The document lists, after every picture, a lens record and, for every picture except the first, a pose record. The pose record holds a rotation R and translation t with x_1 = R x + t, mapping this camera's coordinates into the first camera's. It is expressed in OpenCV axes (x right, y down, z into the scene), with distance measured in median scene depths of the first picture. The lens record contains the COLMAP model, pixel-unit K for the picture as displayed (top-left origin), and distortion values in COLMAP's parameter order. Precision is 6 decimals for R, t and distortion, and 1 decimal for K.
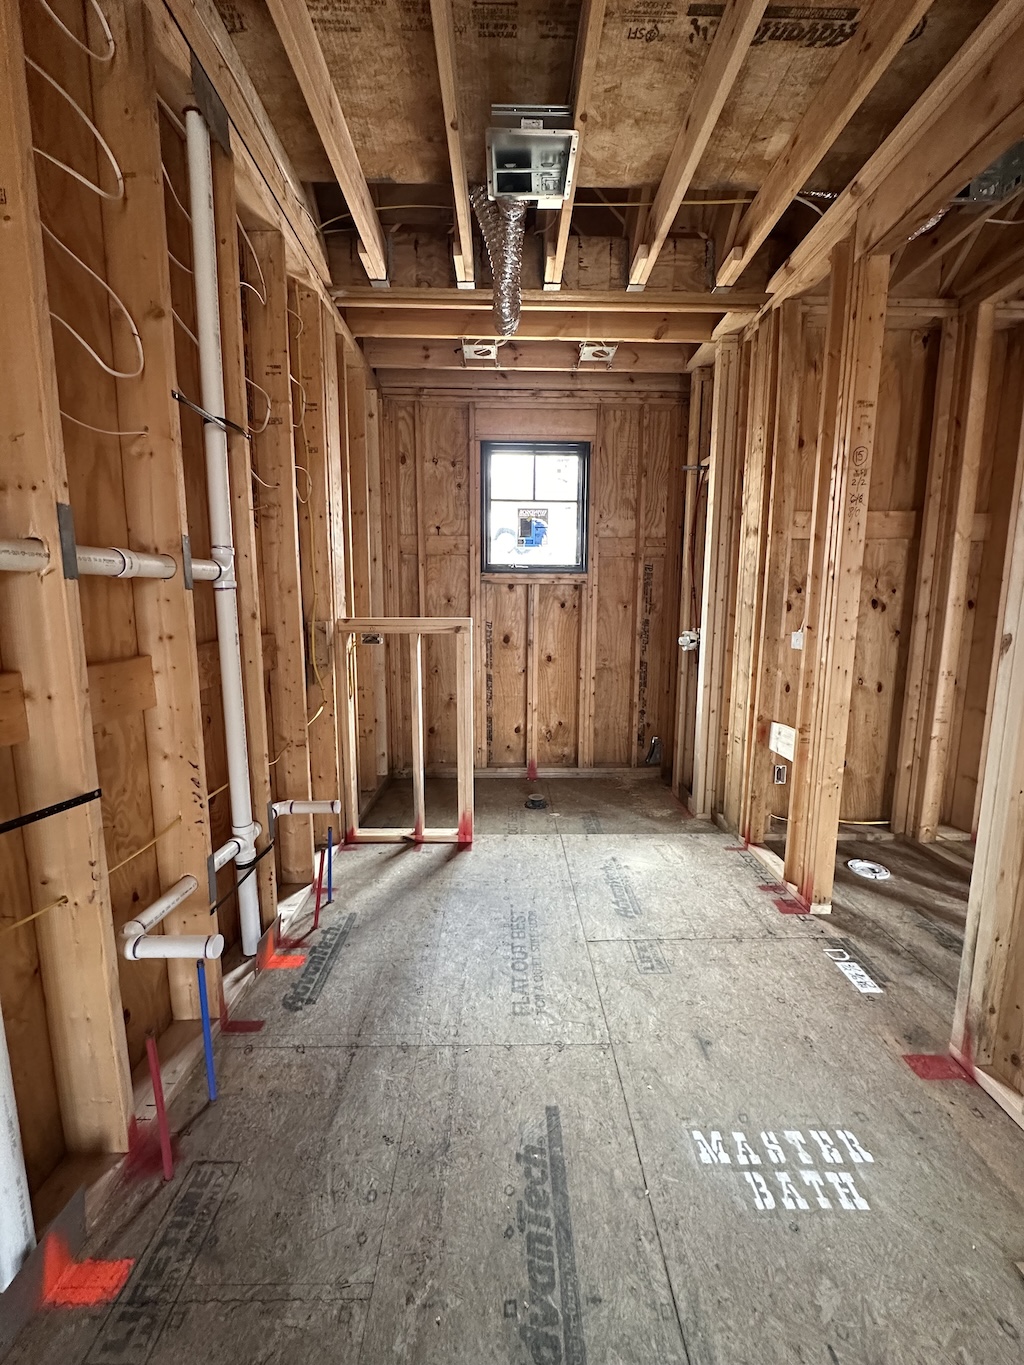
lens RADIAL K [[545.8, 0, 512.1], [0, 545.8, 679.9], [0, 0, 1]] dist [-0.005256, 0.001298]
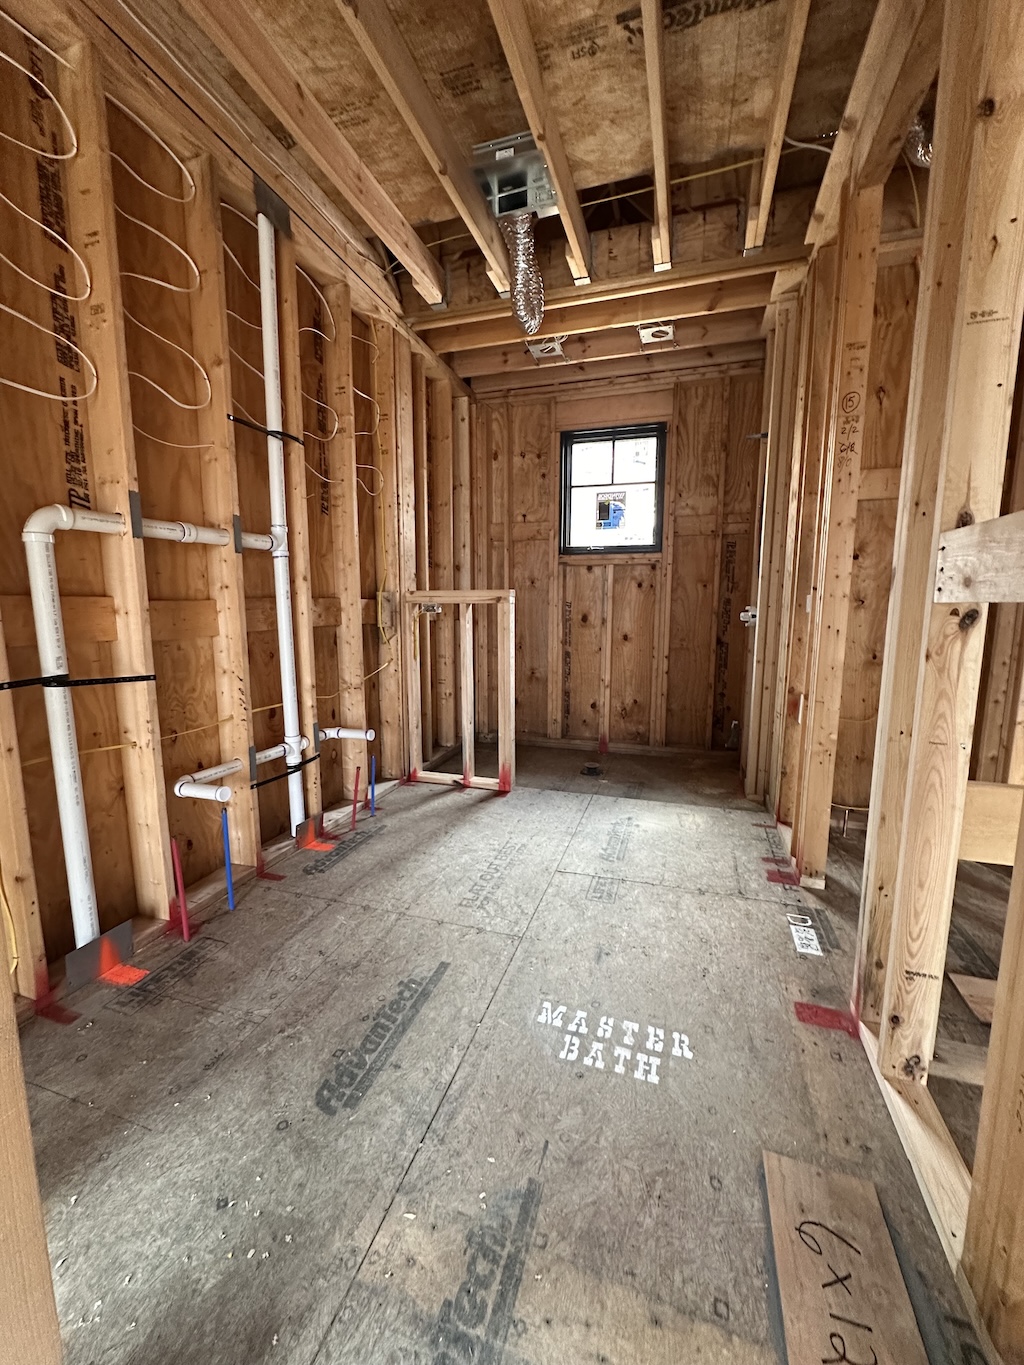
lens RADIAL K [[545.8, 0, 510.9], [0, 545.8, 680.2], [0, 0, 1]] dist [-0.005256, 0.001298]
pose [[0.946772, 0.040728, -0.319319, 0.391611], [-0.041645, 0.999125, 0.003958, 0.092922], [0.319201, 0.009550, 0.947639, -0.083771]]
